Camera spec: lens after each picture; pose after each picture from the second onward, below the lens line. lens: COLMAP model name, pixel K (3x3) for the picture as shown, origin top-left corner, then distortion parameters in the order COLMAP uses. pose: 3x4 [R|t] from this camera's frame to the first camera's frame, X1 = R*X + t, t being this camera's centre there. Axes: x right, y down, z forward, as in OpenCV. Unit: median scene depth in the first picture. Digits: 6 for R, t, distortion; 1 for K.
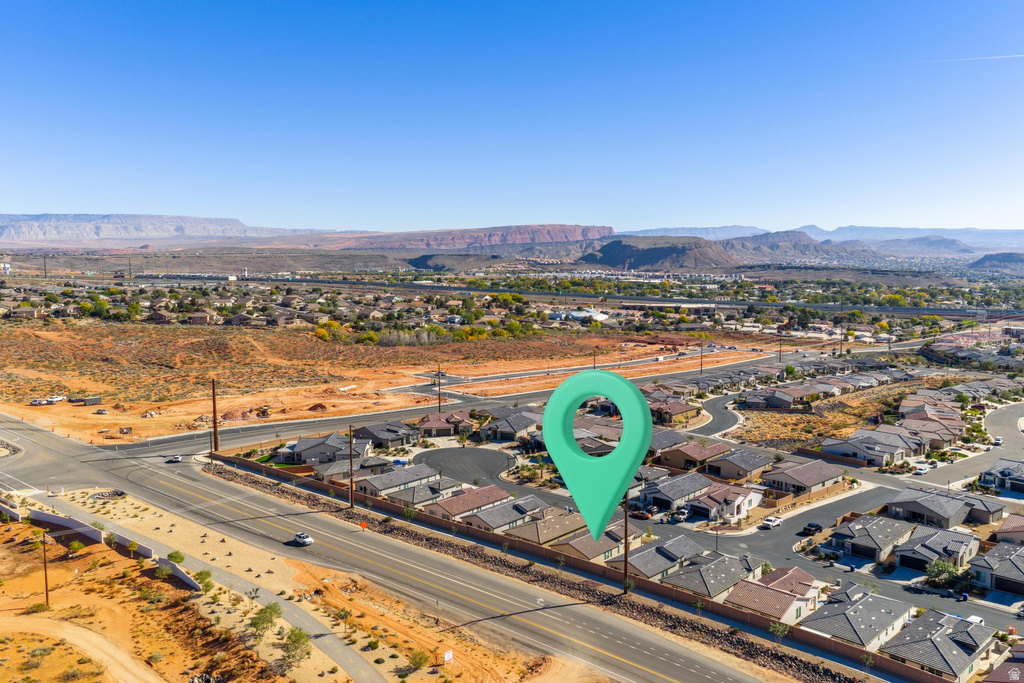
lens RADIAL K [[844.6, 0, 512.2], [0, 844.6, 349.2], [0, 0, 1]] dist [0.099499, -0.051741]
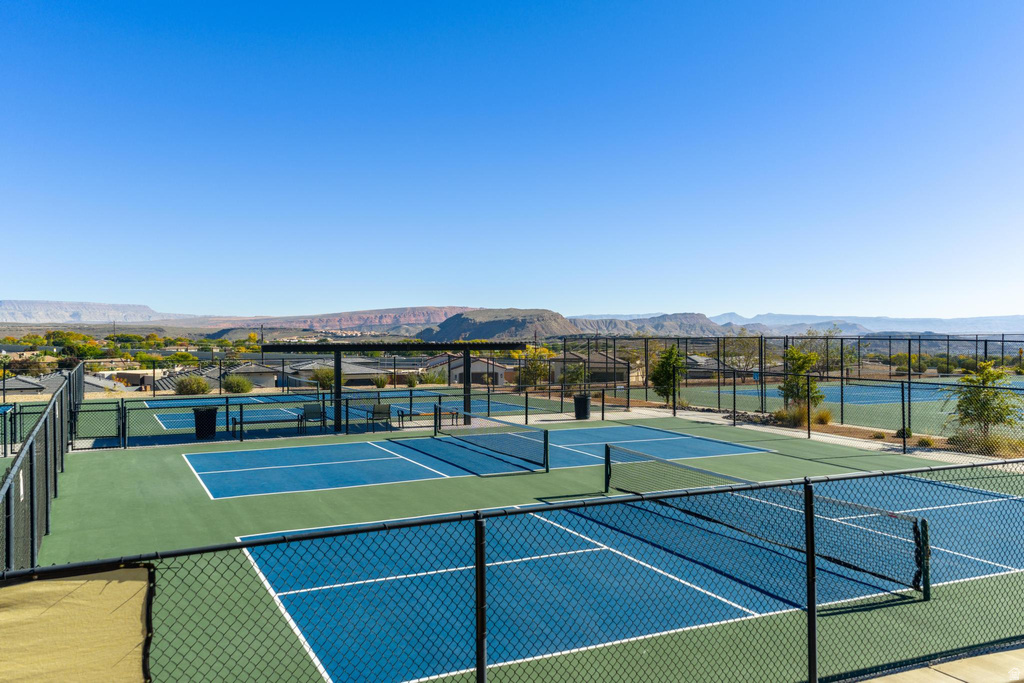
lens RADIAL K [[844.6, 0, 512.2], [0, 844.6, 349.2], [0, 0, 1]] dist [0.099499, -0.051741]
pose [[0.997586, -0.001989, 0.069416, 0.124692], [0.009184, 0.994589, -0.103482, -0.000721], [-0.068835, 0.103869, 0.992206, 0.139101]]
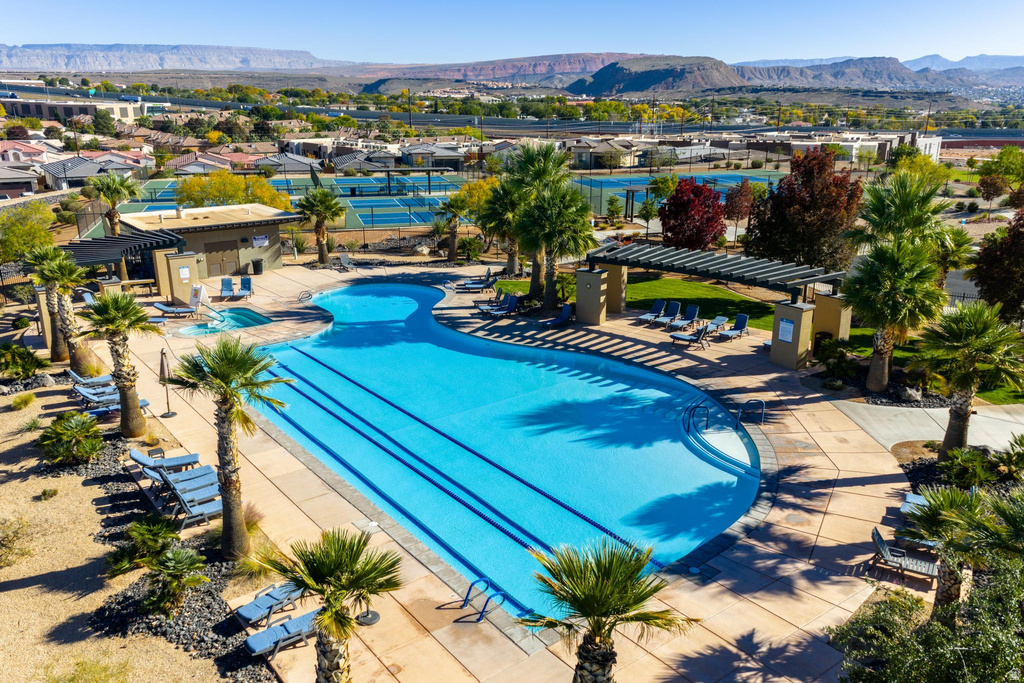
lens RADIAL K [[844.6, 0, 512.2], [0, 844.6, 349.2], [0, 0, 1]] dist [0.099499, -0.051741]
pose [[0.993806, 0.036268, -0.105041, 0.129723], [-0.016837, 0.983473, 0.180273, -0.000888], [0.109843, -0.177387, 0.977992, 0.122787]]
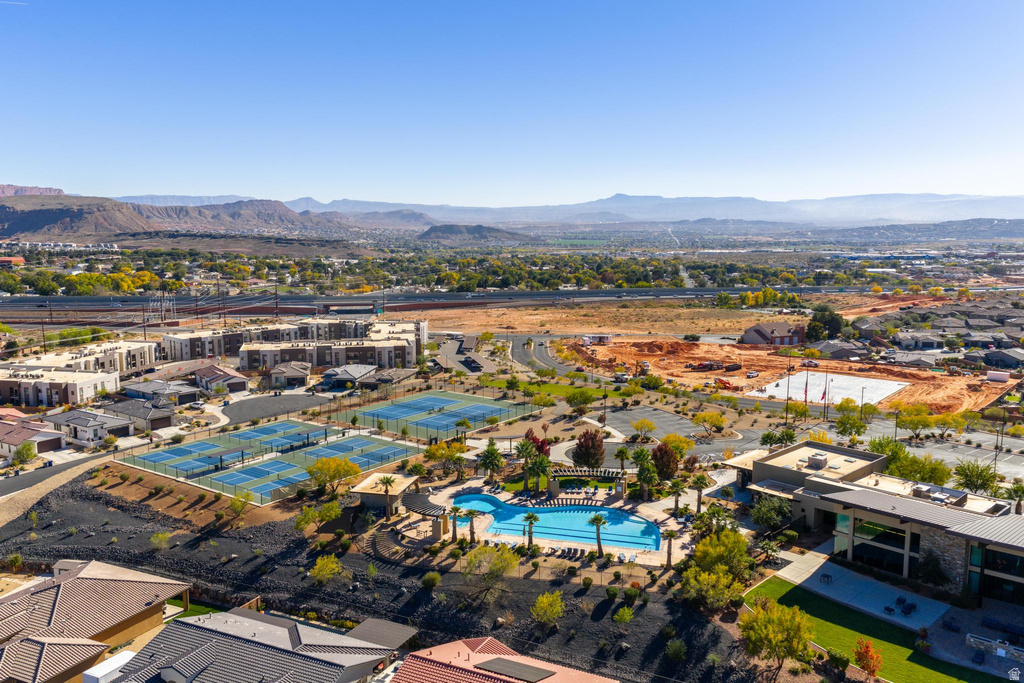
lens RADIAL K [[844.6, 0, 512.2], [0, 844.6, 349.2], [0, 0, 1]] dist [0.099499, -0.051741]
pose [[0.850265, -0.073774, 0.521159, 0.110998], [0.057150, 0.997215, 0.047924, -0.006858], [-0.523243, -0.010964, 0.852113, 0.105564]]
